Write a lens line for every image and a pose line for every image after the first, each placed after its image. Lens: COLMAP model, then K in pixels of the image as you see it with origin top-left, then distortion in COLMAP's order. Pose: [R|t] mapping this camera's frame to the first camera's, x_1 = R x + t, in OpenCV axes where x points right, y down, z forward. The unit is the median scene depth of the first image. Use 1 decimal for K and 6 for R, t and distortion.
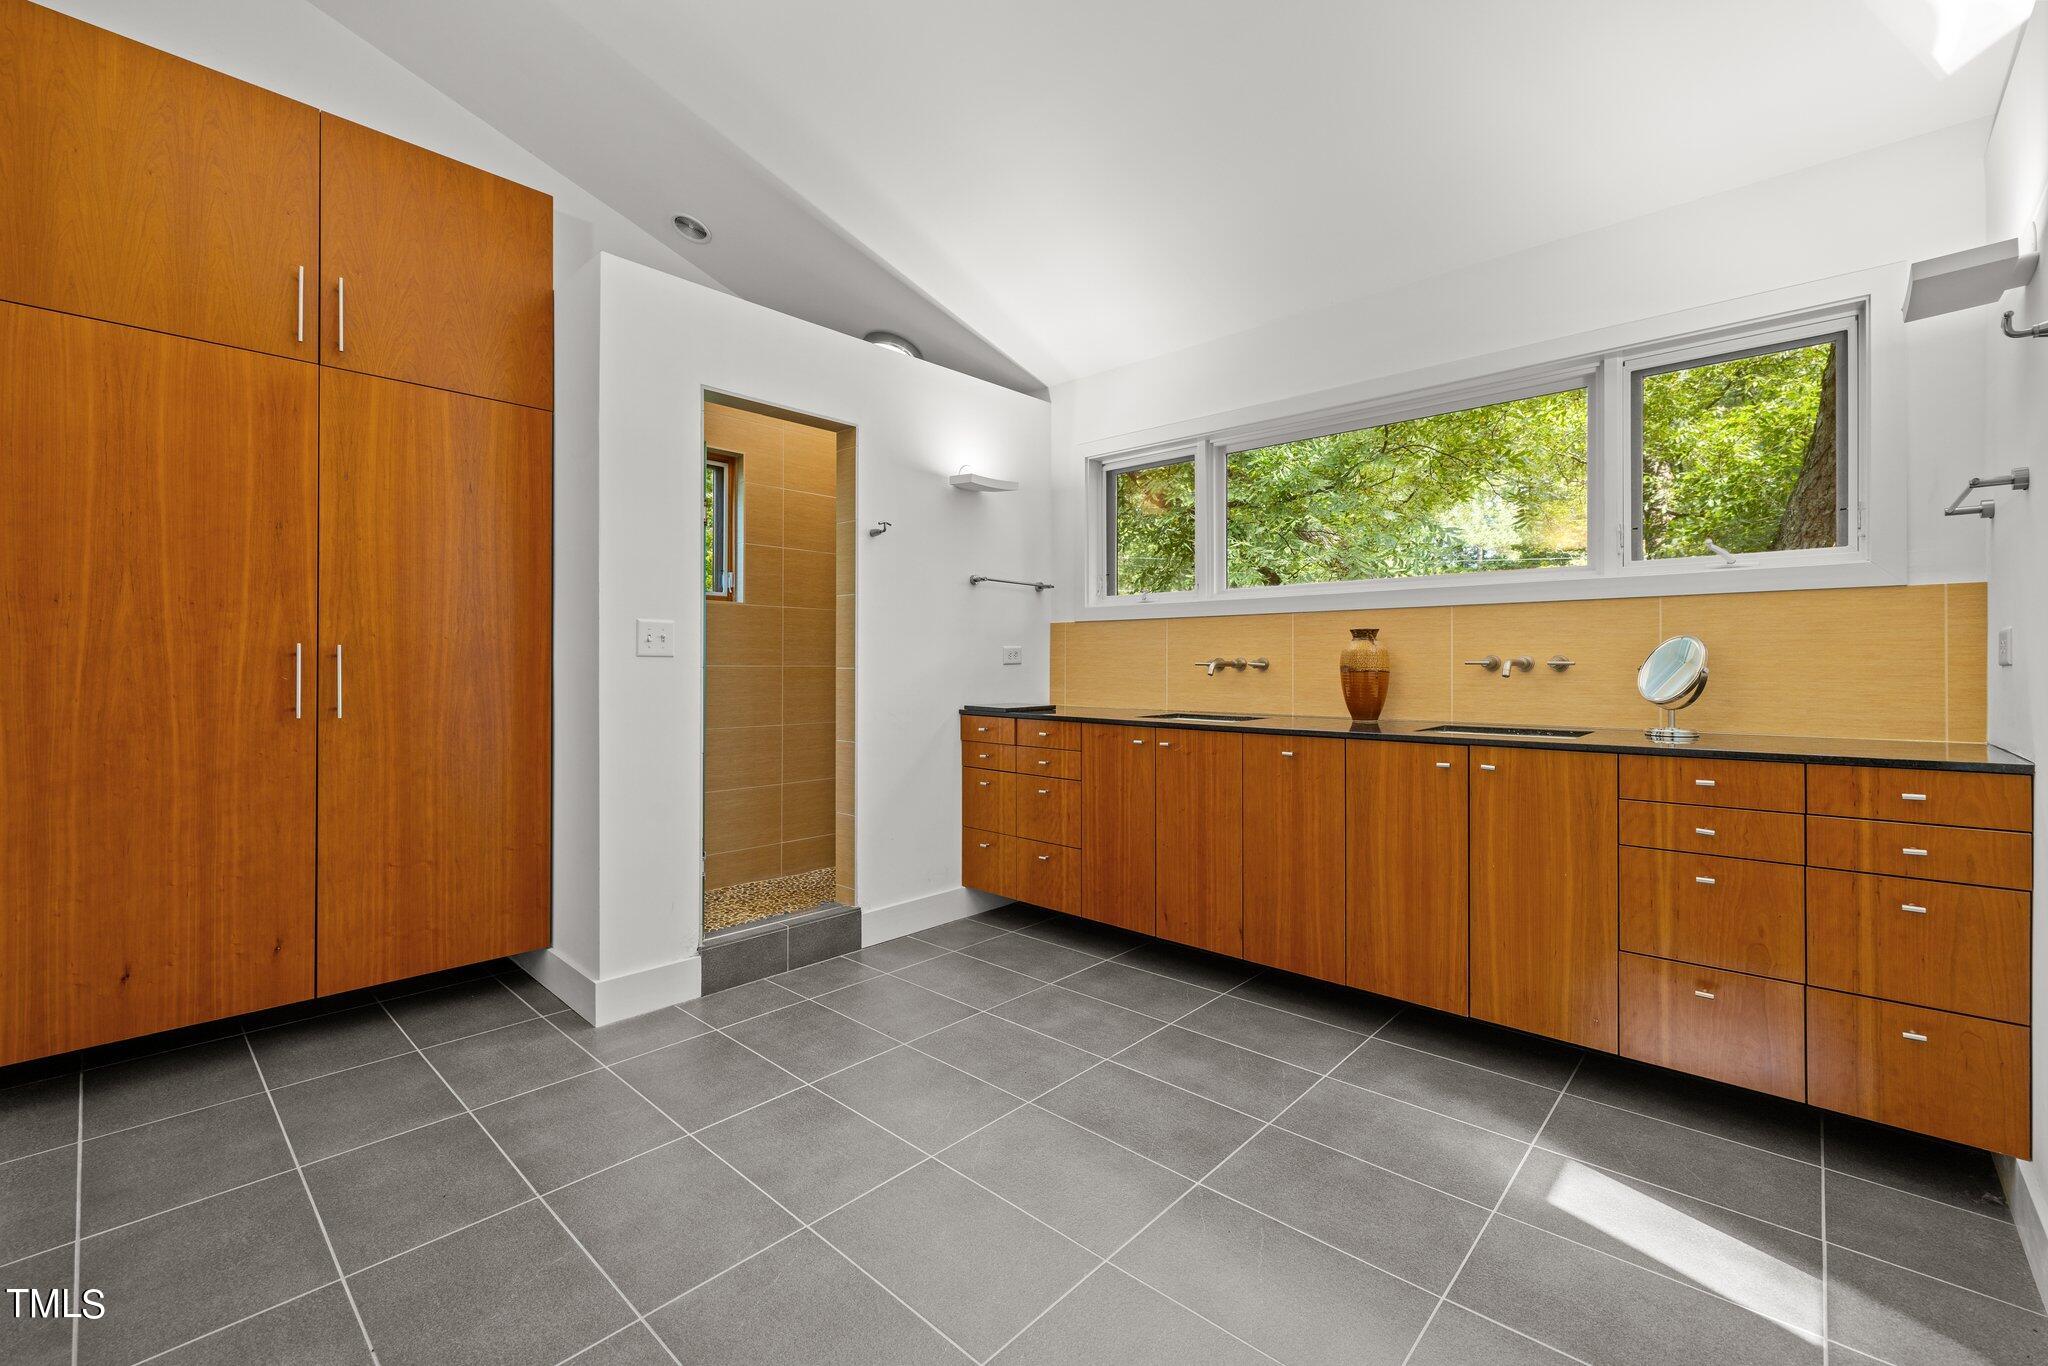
lens RADIAL K [[856.2, 0, 1011.3], [0, 856.2, 675.1], [0, 0, 1]] dist [-0.002007, 0.000127]
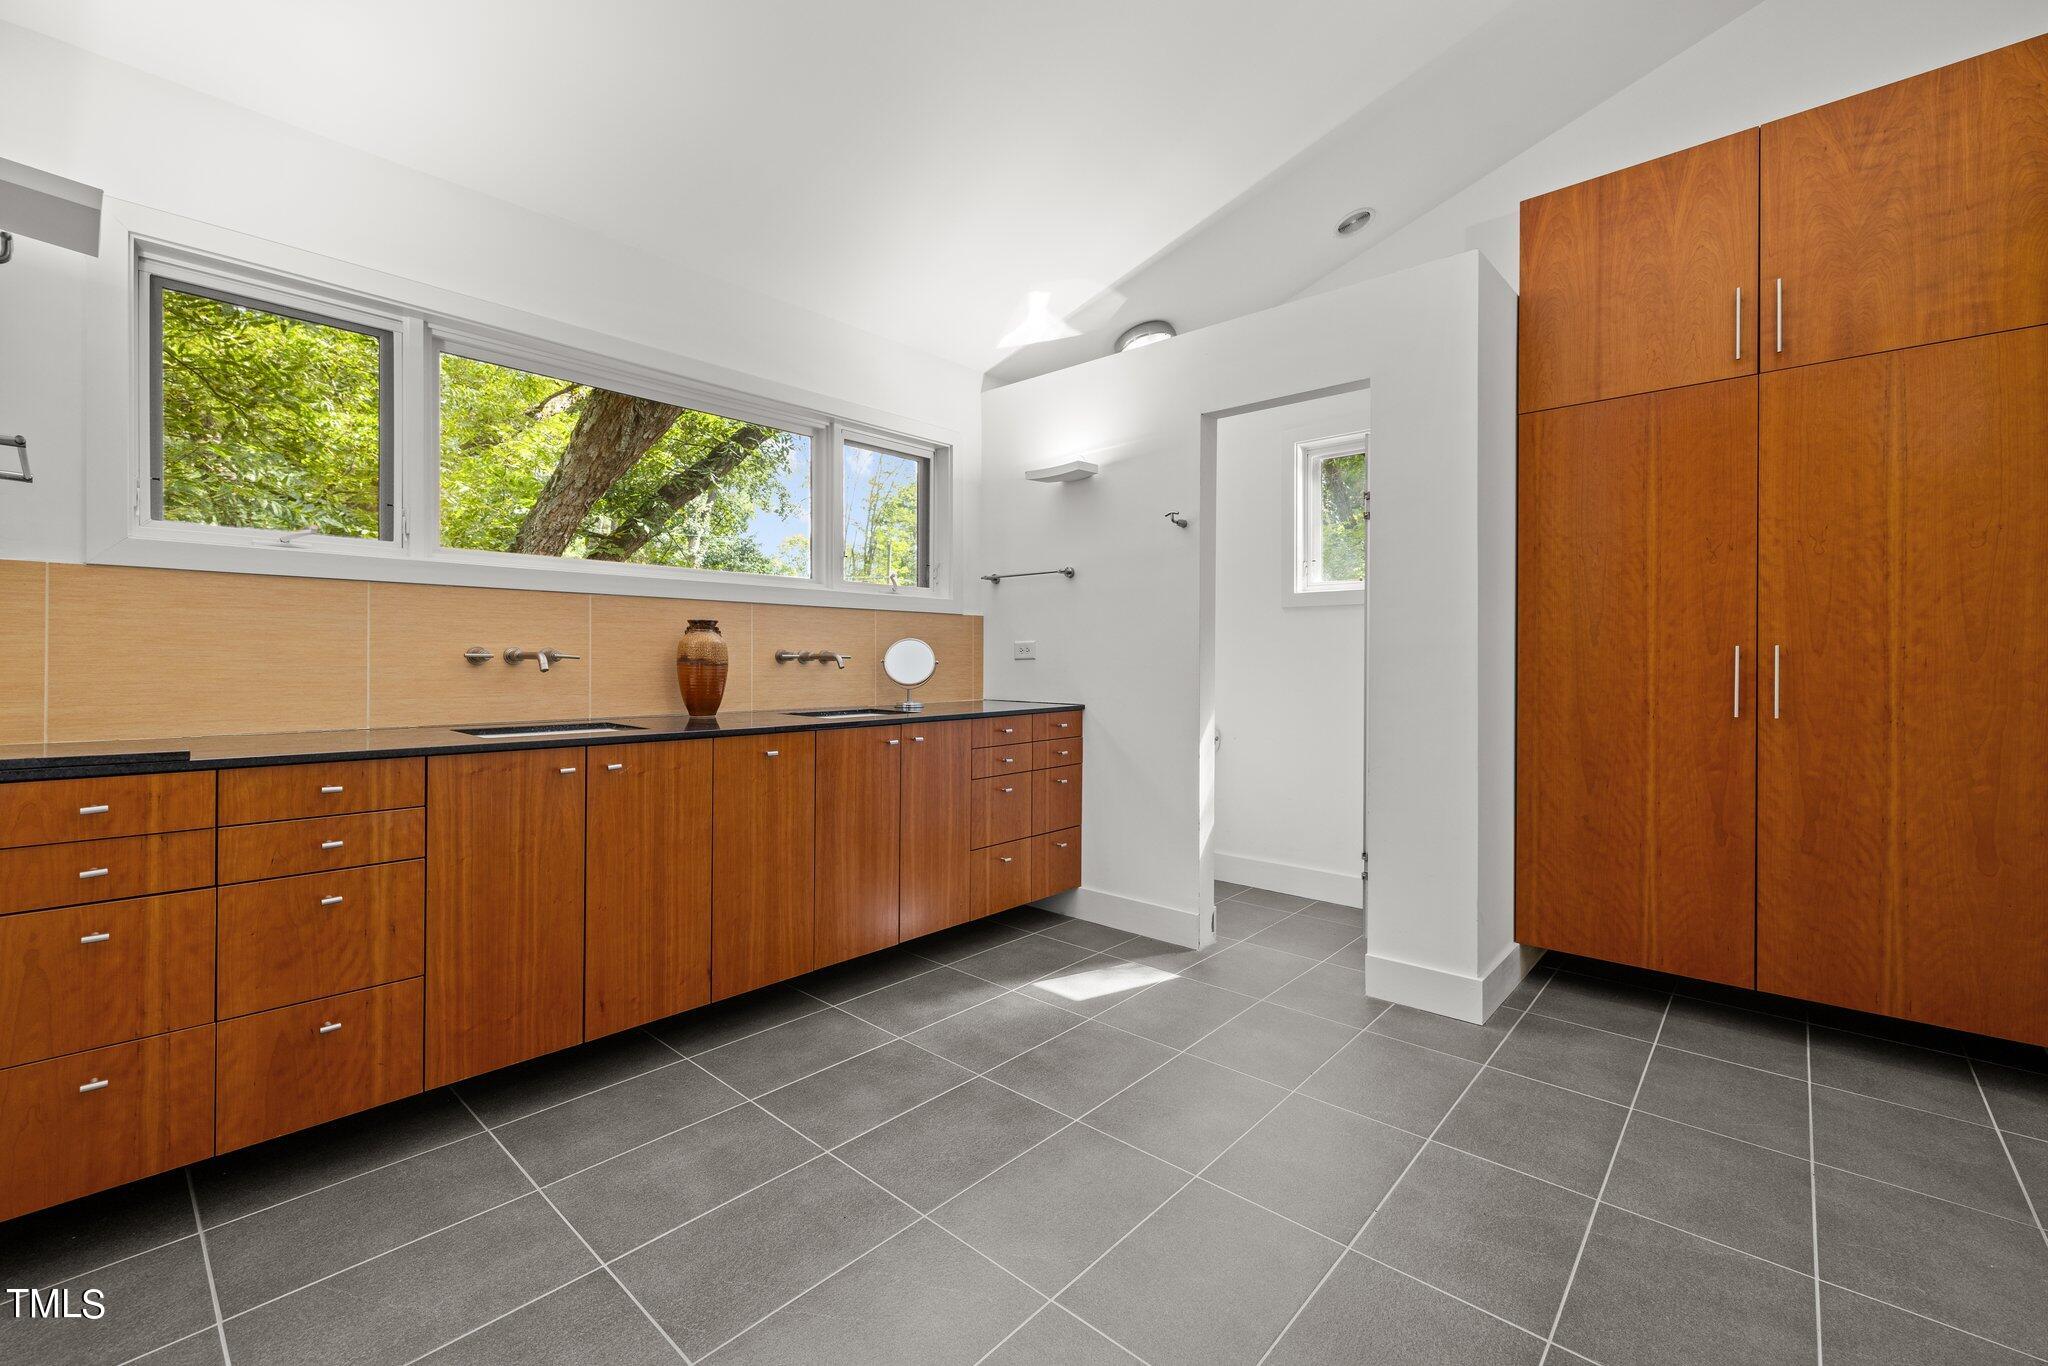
lens RADIAL K [[856.2, 0, 1011.3], [0, 856.2, 675.1], [0, 0, 1]] dist [-0.002007, 0.000127]
pose [[-0.013159, -0.018858, 0.999736, -0.604124], [0.007513, 0.999792, 0.018957, -0.009040], [-0.999885, 0.007761, -0.013015, 0.739342]]
